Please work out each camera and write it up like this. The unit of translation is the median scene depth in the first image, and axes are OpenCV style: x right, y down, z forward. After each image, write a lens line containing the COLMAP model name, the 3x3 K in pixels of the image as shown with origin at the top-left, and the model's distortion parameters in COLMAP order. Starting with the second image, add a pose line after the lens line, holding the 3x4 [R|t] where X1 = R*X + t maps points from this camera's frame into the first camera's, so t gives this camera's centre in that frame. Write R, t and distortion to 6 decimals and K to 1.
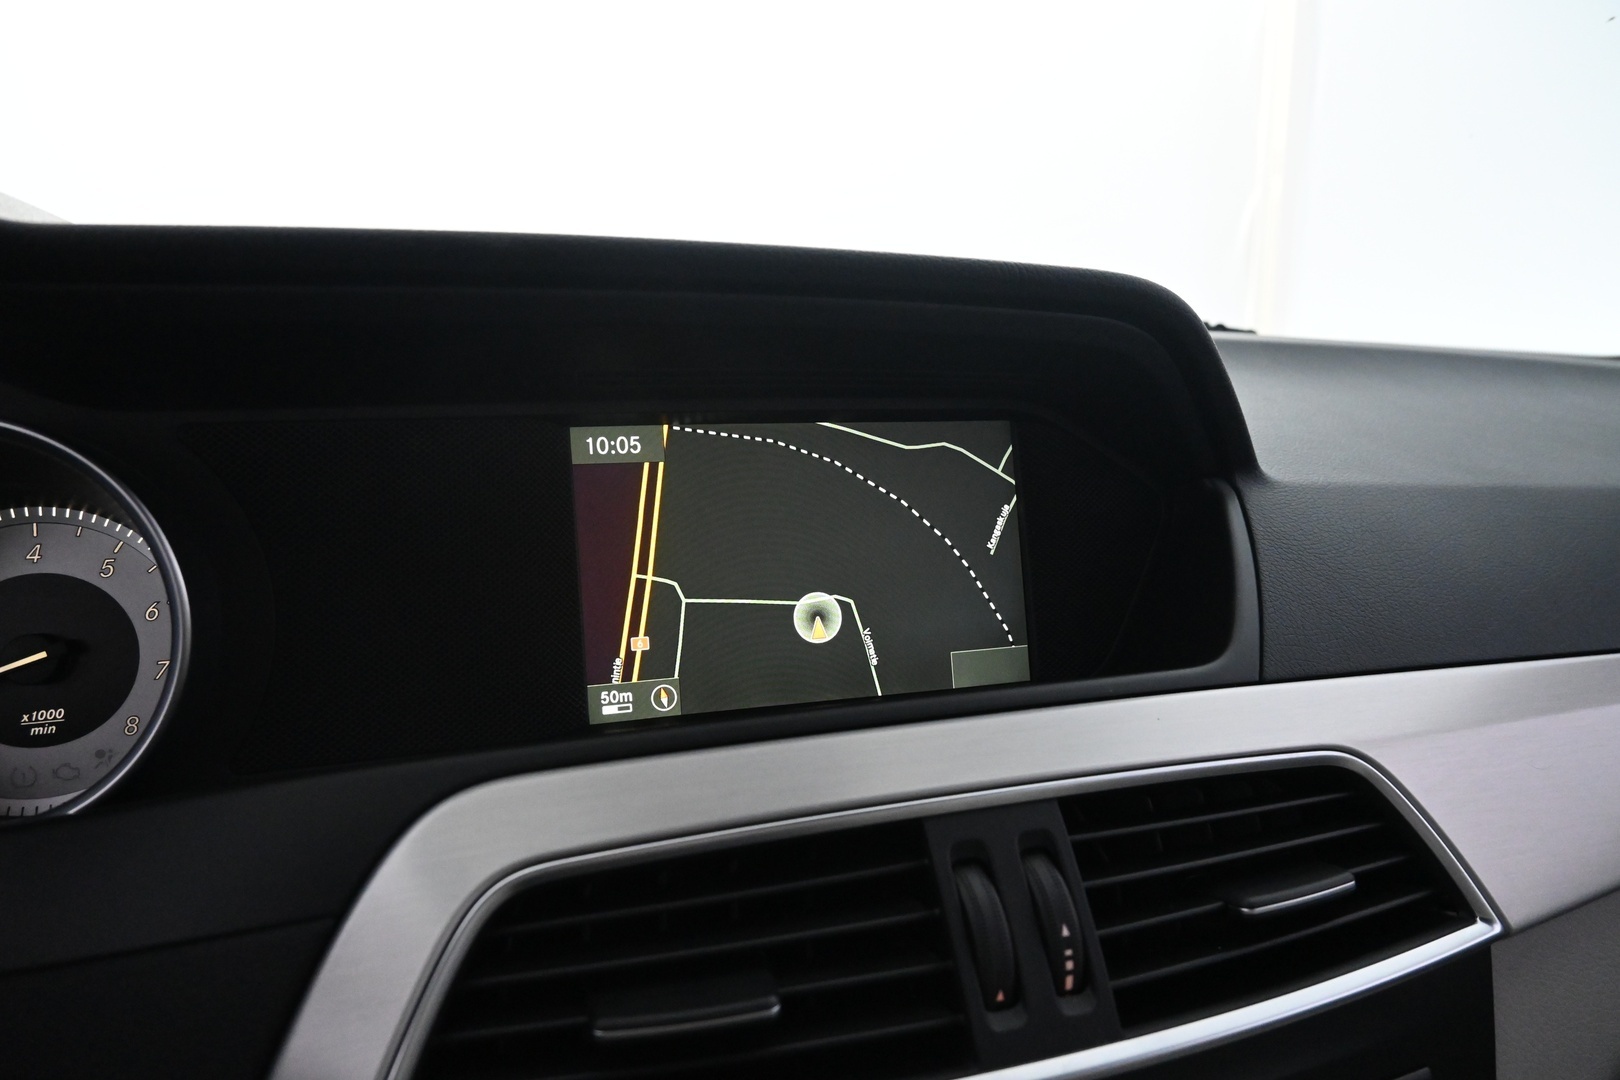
lens RADIAL K [[1114.8, 0, 808.4], [0, 1114.8, 536.9], [0, 0, 1]] dist [-0.001427, 0.000832]
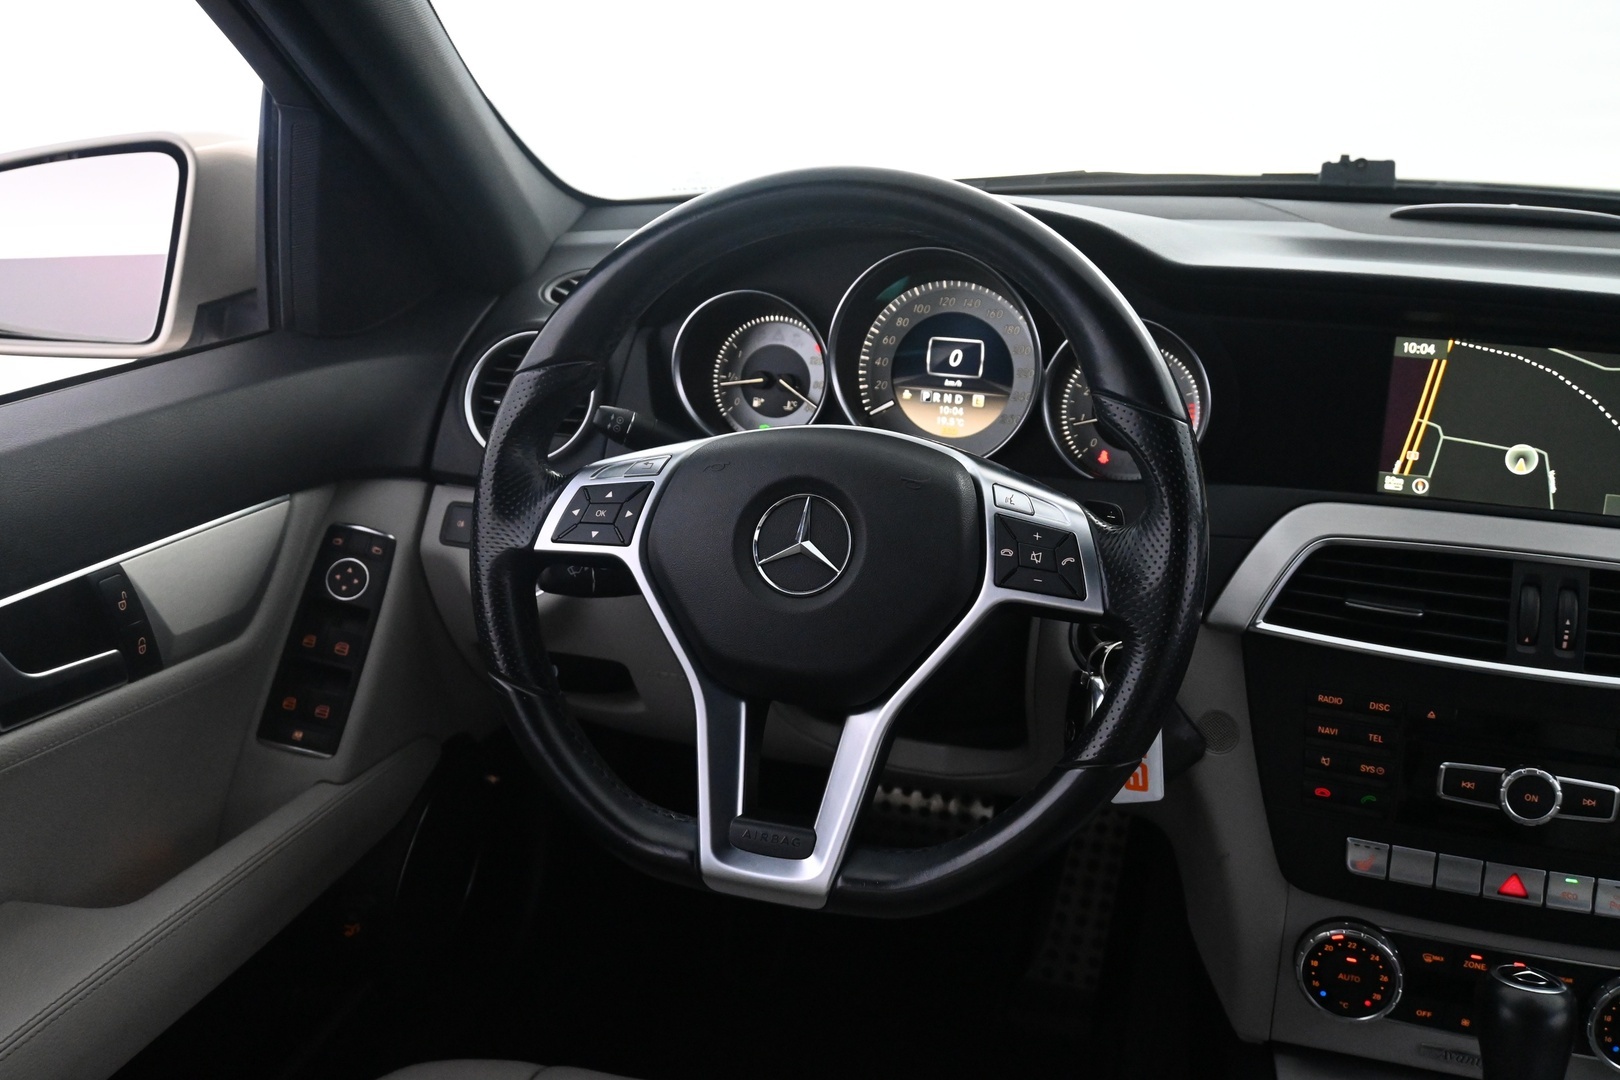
lens RADIAL K [[1556.5, 0, 808.0], [0, 1556.5, 529.5], [0, 0, 1]] dist [-0.008409, 0.003730]
pose [[0.807158, 0.213247, -0.550474, 0.558235], [-0.103315, 0.969113, 0.223932, -0.298745], [0.581224, -0.123876, 0.804259, -1.937978]]
